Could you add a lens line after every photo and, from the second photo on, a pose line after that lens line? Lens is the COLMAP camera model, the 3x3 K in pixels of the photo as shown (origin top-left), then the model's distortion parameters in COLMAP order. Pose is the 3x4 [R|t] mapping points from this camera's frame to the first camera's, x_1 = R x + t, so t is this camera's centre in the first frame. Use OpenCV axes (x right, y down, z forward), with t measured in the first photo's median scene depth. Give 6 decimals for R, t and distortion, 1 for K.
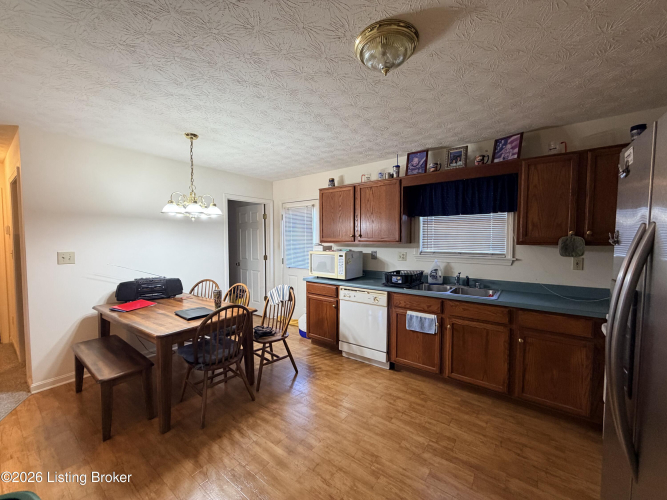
lens RADIAL K [[266.0, 0, 332.2], [0, 266.0, 250.2], [0, 0, 1]] dist [0.001830, -0.000003]
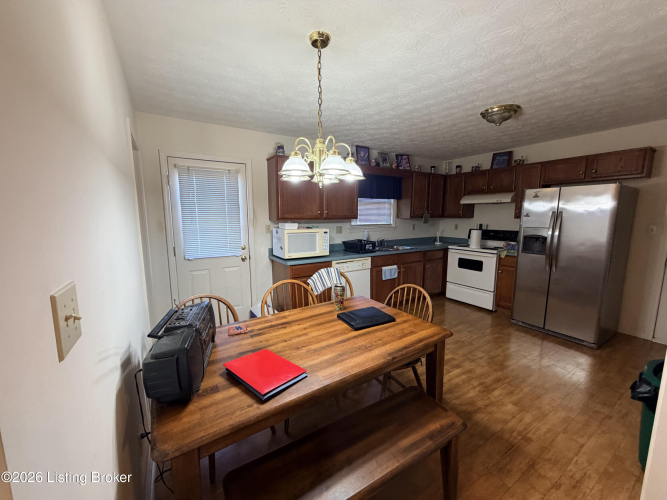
lens RADIAL K [[266.0, 0, 332.2], [0, 266.0, 250.2], [0, 0, 1]] dist [0.001830, -0.000003]
pose [[0.366162, -0.125119, 0.922101, -1.088704], [0.040465, 0.992123, 0.118552, -0.036562], [-0.929671, -0.006097, 0.368341, 0.735178]]
